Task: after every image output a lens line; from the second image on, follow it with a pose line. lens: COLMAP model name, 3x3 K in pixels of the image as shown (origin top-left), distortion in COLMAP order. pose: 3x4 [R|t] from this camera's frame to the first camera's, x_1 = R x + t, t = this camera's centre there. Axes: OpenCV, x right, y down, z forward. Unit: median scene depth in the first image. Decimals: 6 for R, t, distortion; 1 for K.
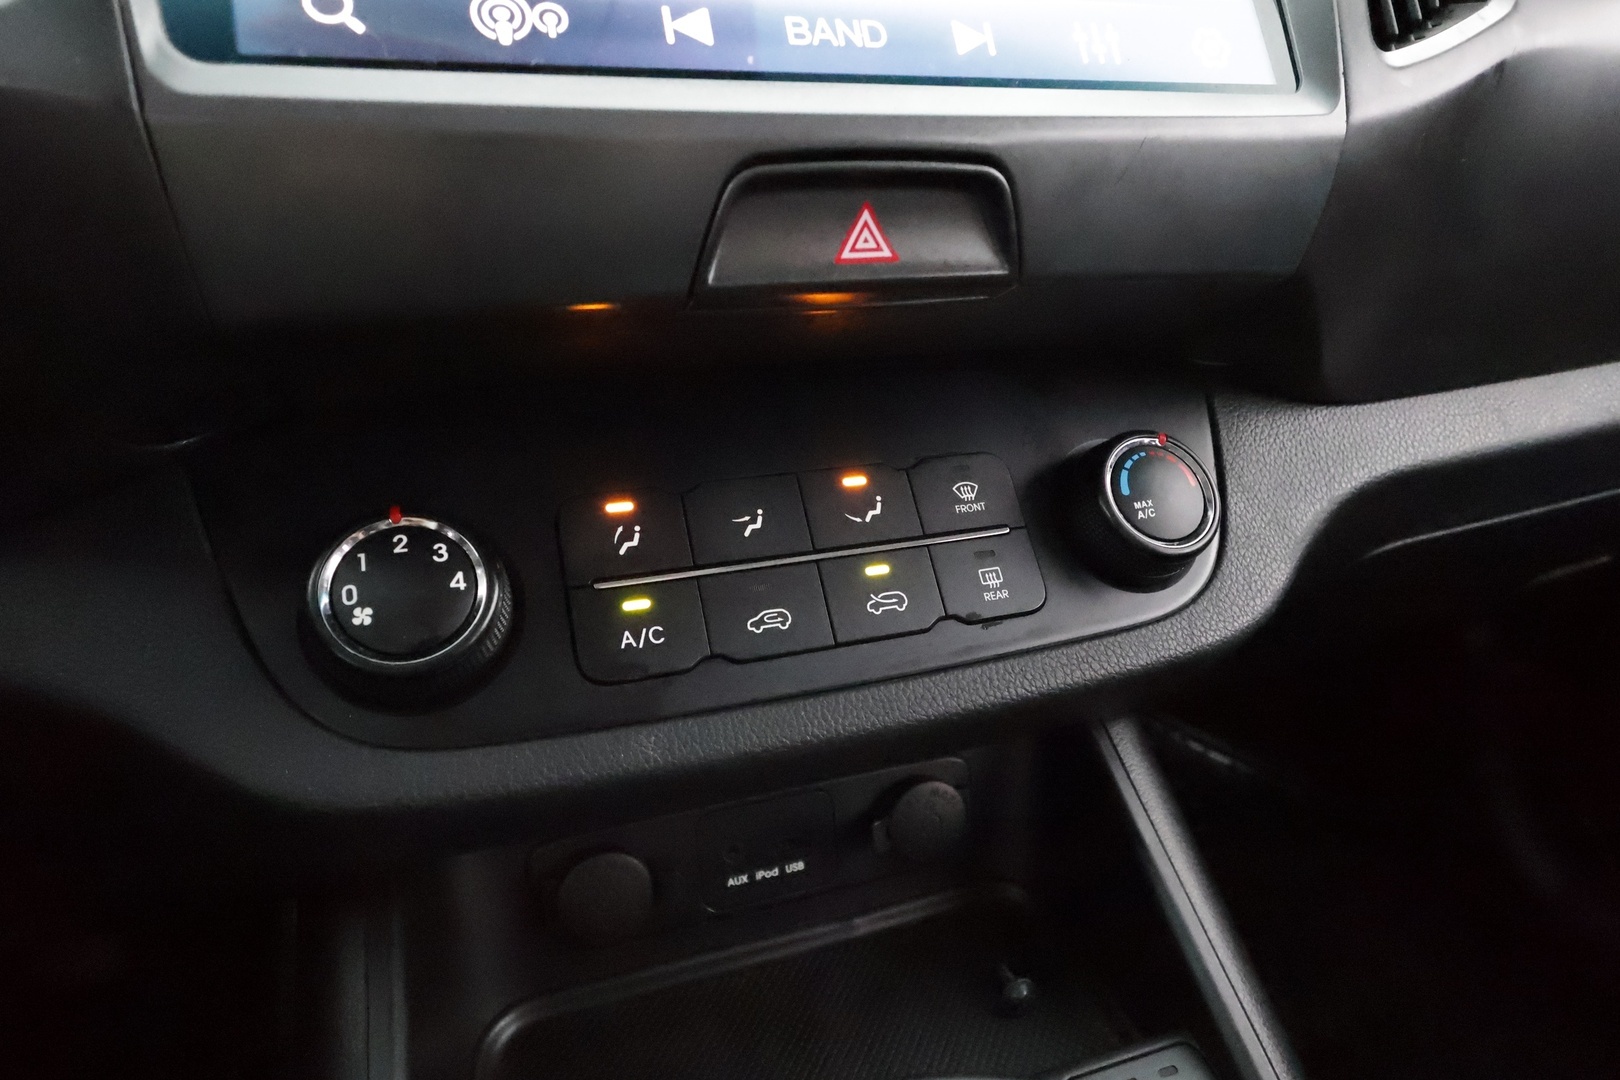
lens RADIAL K [[938.3, 0, 814.9], [0, 938.3, 541.3], [0, 0, 1]] dist [0.000059, 0.000001]
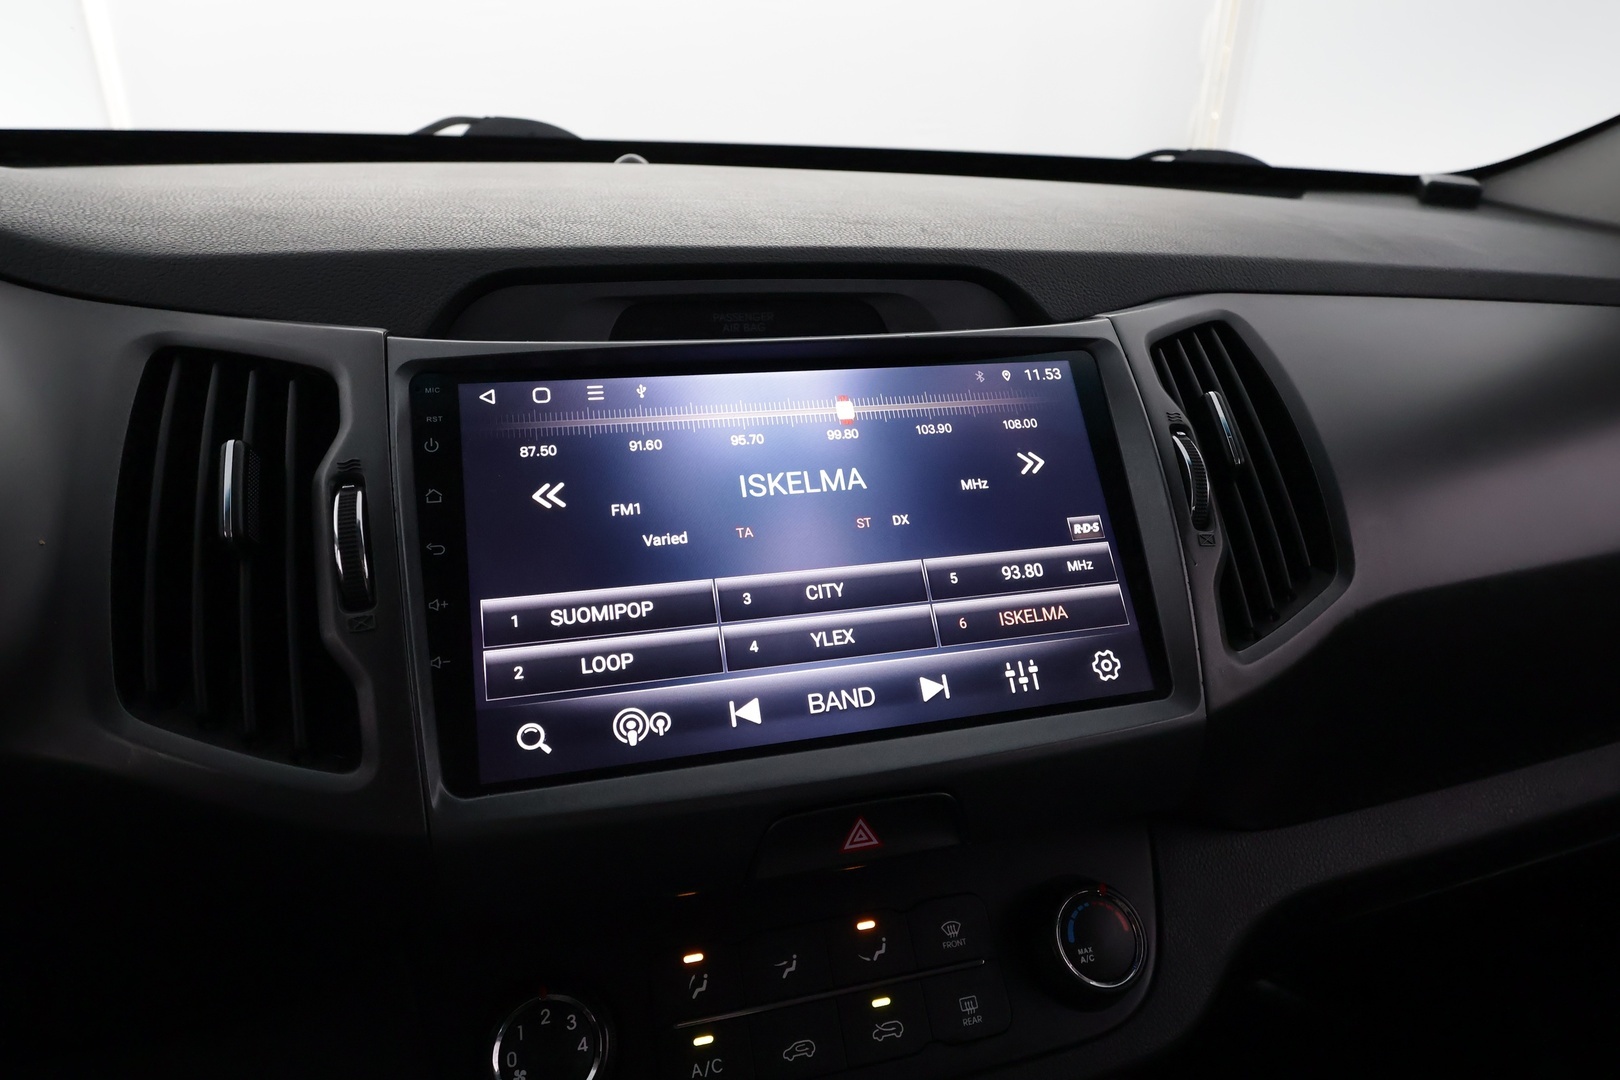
lens RADIAL K [[937.9, 0, 813.6], [0, 937.9, 542.5], [0, 0, 1]] dist [-0.000729, 0.001976]
pose [[0.997119, 0.003233, -0.075789, 0.073313], [-0.012696, 0.992111, -0.124718, -0.478431], [0.074788, 0.125321, 0.989293, -0.441888]]
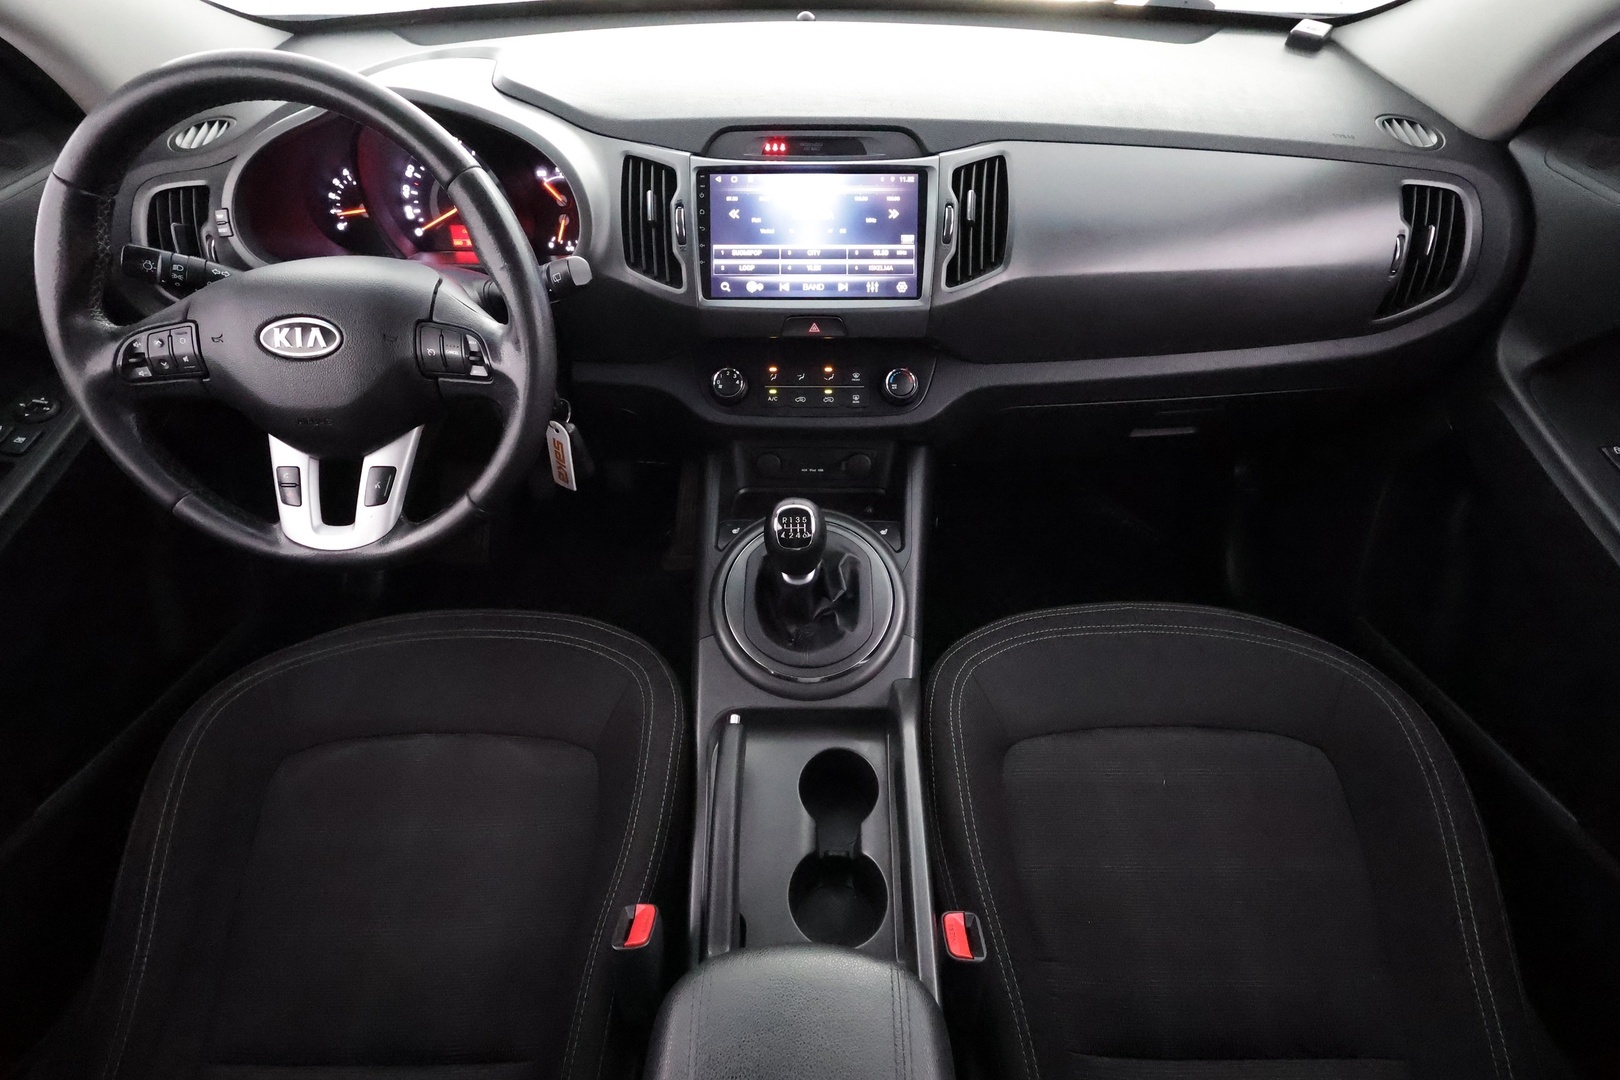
lens RADIAL K [[752.0, 0, 810.0], [0, 752.0, 540.0], [0, 0, 1]] dist [0.002620, 0.000132]
pose [[0.939583, 0.206640, -0.272917, 1.132145], [-0.126080, 0.950105, 0.285314, -0.314780], [0.318257, -0.233667, 0.918756, -2.500082]]
